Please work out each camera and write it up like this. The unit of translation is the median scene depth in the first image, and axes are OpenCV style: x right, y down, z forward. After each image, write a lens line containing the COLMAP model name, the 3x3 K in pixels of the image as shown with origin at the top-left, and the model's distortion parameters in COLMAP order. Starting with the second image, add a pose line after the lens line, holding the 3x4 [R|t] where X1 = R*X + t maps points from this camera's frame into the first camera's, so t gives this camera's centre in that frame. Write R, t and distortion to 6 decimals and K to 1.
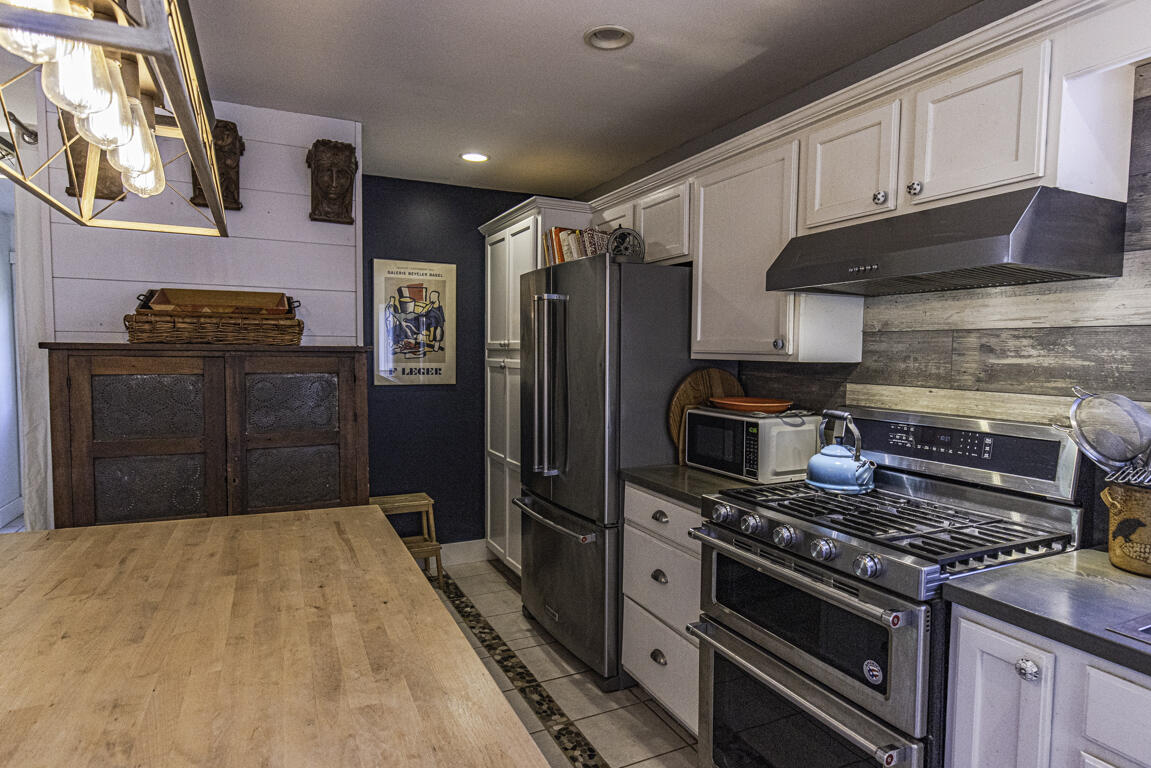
lens RADIAL K [[645.3, 0, 574.9], [0, 645.3, 386.5], [0, 0, 1]] dist [-0.002008, 0.000556]
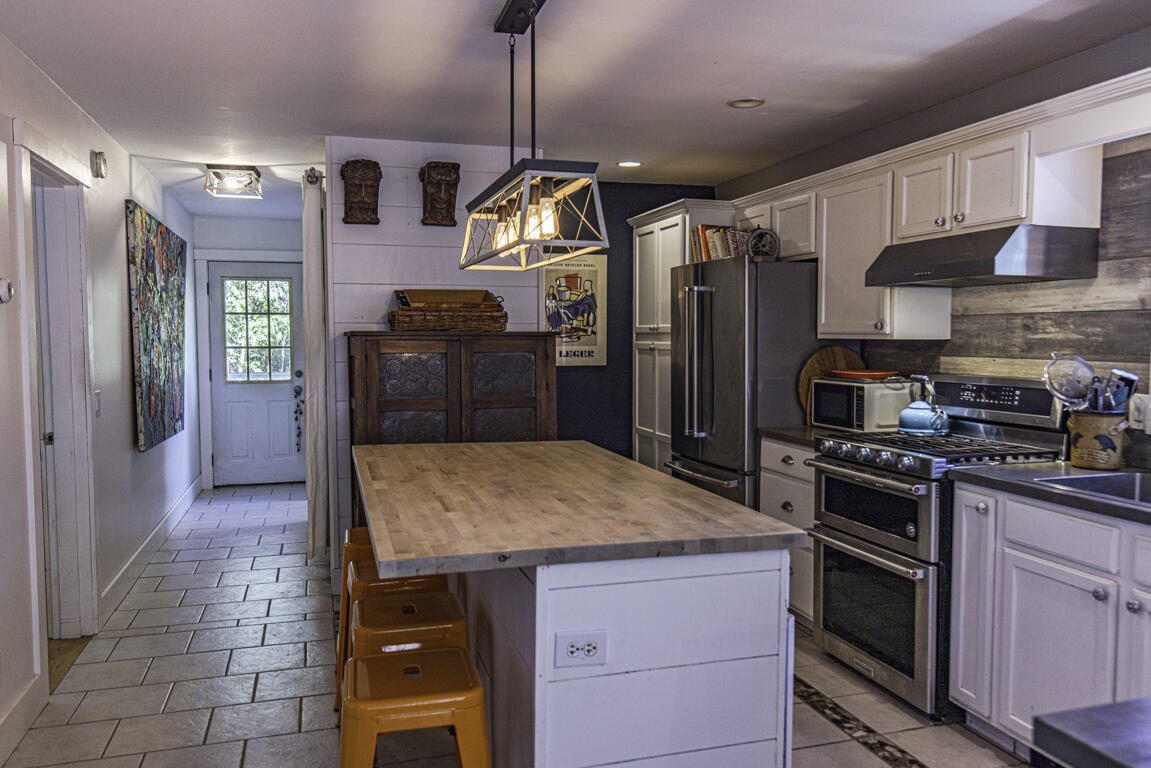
lens RADIAL K [[872.9, 0, 574.8], [0, 872.9, 381.8], [0, 0, 1]] dist [0.001711, -0.000415]
pose [[0.987589, -0.002650, -0.157036, -0.014167], [0.002220, 0.999993, -0.002913, 0.048283], [0.157042, 0.002528, 0.987589, -0.789728]]
